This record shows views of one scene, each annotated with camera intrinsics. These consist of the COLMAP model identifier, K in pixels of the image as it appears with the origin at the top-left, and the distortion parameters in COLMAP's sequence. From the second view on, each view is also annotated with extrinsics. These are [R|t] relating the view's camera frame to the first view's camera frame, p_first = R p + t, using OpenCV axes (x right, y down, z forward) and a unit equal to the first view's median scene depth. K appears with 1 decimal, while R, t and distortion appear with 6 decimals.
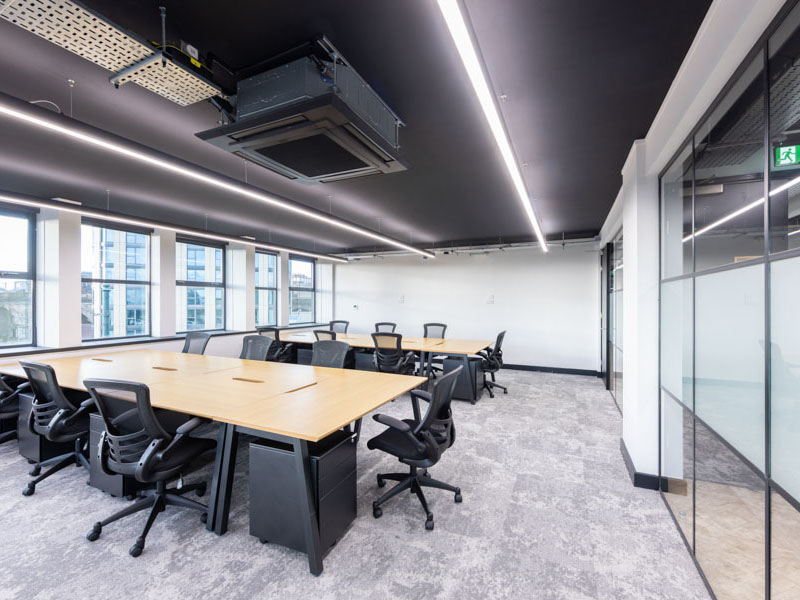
lens RADIAL K [[372.9, 0, 388.7], [0, 372.9, 295.7], [0, 0, 1]] dist [-0.001100, -0.000424]
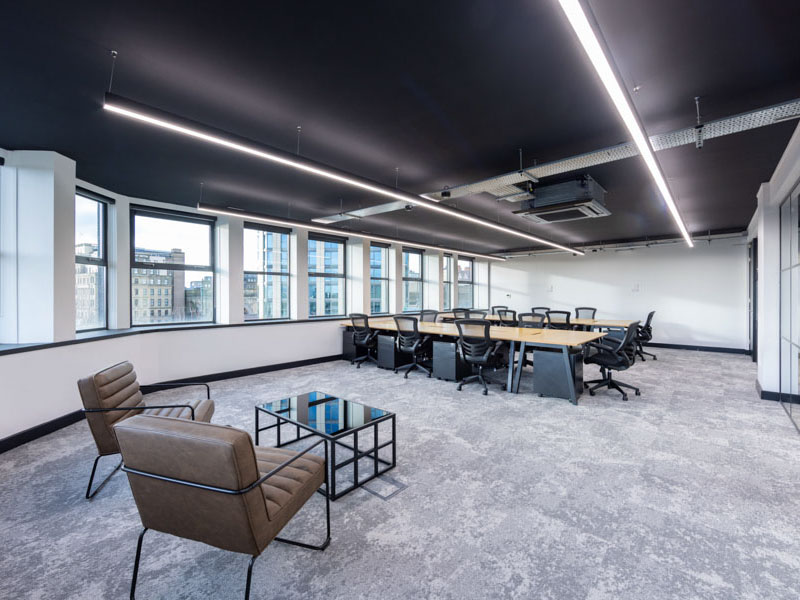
lens RADIAL K [[351.6, 0, 399.7], [0, 351.6, 293.1], [0, 0, 1]] dist [-0.000786, 0.000040]
pose [[0.959053, -0.006249, -0.283158, -0.181359], [0.009606, 0.999899, 0.010468, 0.010802], [0.283064, -0.012759, 0.959016, -0.399077]]
